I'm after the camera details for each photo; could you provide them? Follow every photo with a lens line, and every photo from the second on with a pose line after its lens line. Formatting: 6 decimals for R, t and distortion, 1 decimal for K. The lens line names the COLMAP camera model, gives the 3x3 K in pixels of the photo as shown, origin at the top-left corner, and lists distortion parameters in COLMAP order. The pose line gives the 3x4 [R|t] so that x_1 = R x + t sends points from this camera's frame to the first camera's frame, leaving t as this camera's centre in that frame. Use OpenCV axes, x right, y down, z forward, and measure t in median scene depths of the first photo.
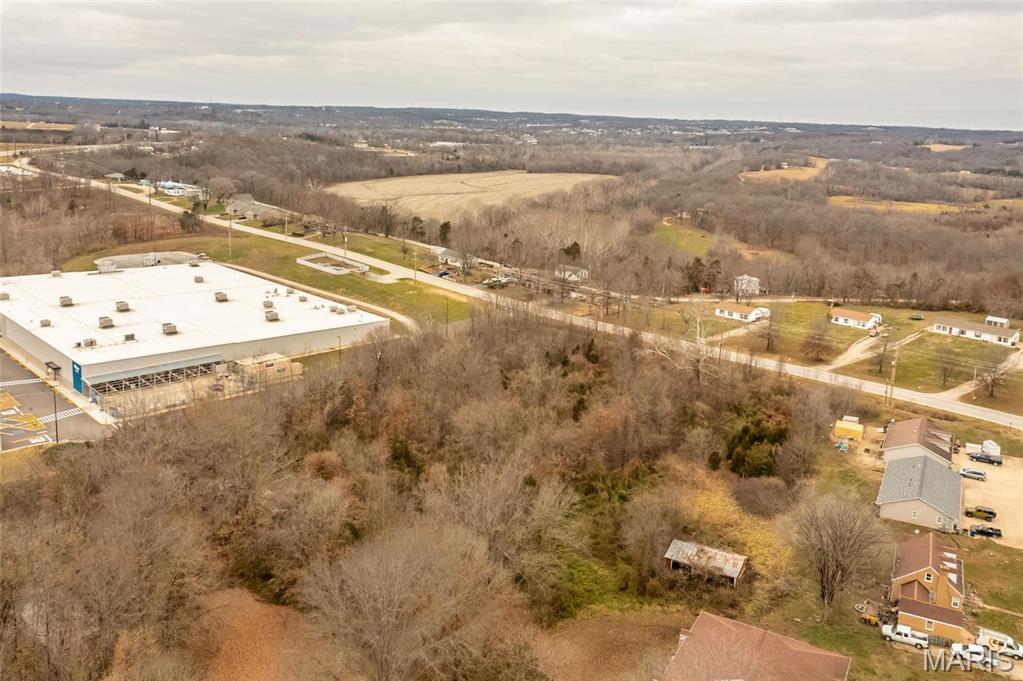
lens RADIAL K [[820.2, 0, 508.9], [0, 820.2, 337.8], [0, 0, 1]] dist [-0.000871, 0.007284]
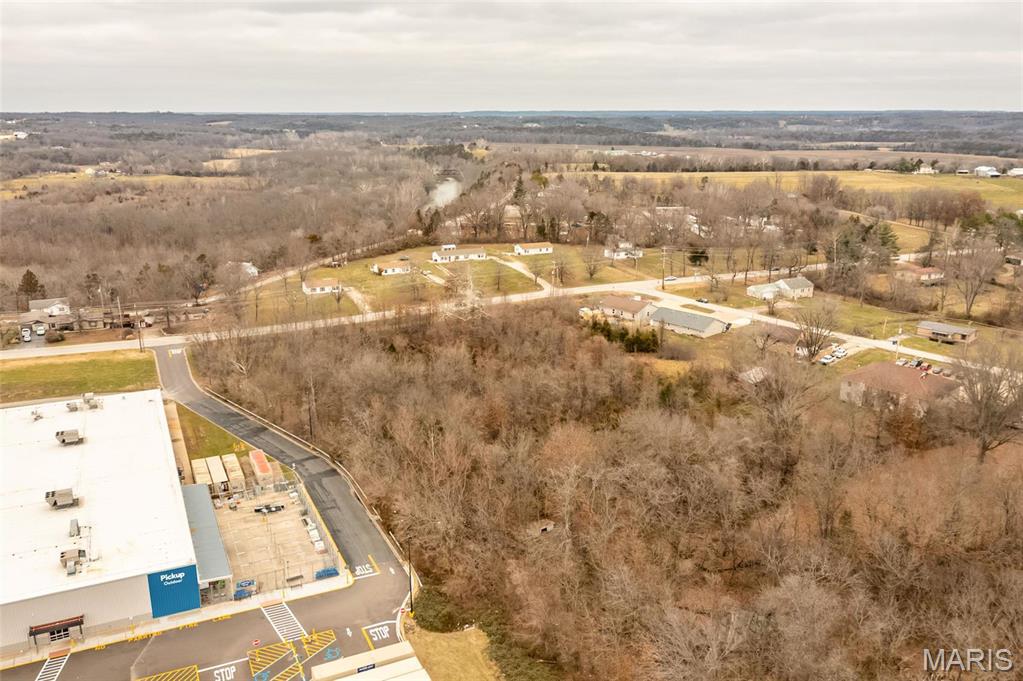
lens RADIAL K [[811.1, 0, 513.0], [0, 811.1, 341.1], [0, 0, 1]] dist [-0.002946, 0.009487]
pose [[0.317497, -0.284666, 0.904523, -0.678740], [0.255446, 0.944290, 0.207517, -0.129571], [-0.913205, 0.165171, 0.372526, 0.402856]]
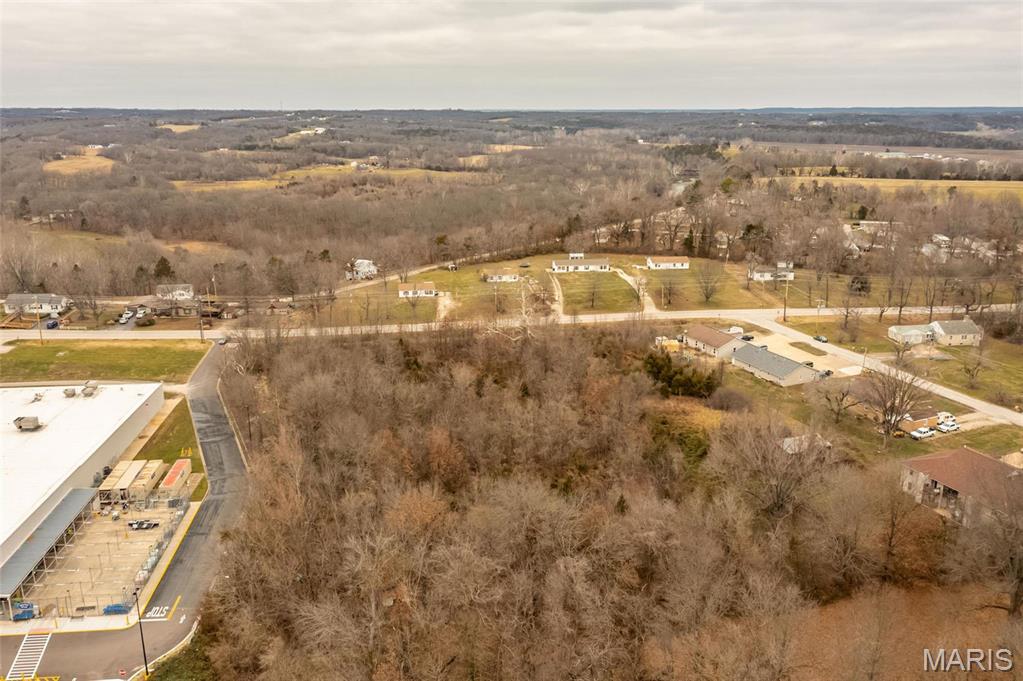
lens RADIAL K [[820.2, 0, 508.9], [0, 820.2, 337.8], [0, 0, 1]] dist [-0.000871, 0.007284]
pose [[0.613212, -0.239515, 0.752731, -0.497419], [0.223248, 0.966622, 0.125706, -0.083633], [-0.757715, 0.090961, 0.646215, 0.238802]]
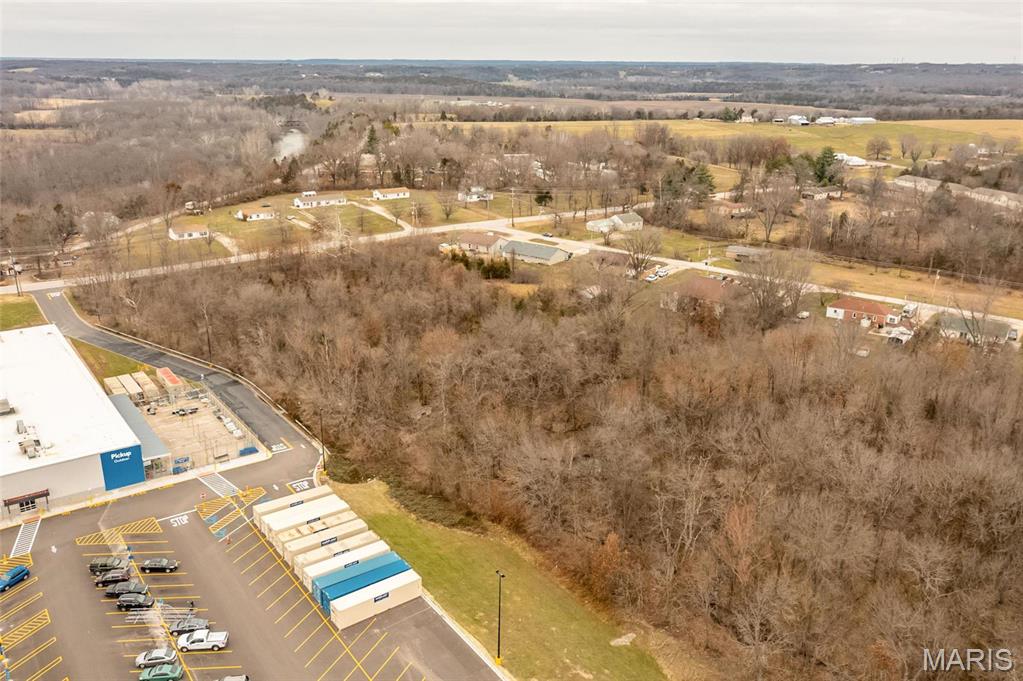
lens RADIAL K [[820.2, 0, 508.9], [0, 820.2, 337.8], [0, 0, 1]] dist [-0.000871, 0.007284]
pose [[0.144289, -0.340920, 0.928953, -0.806640], [0.253523, 0.920179, 0.298322, -0.131251], [-0.956508, 0.192467, 0.219203, 0.382277]]
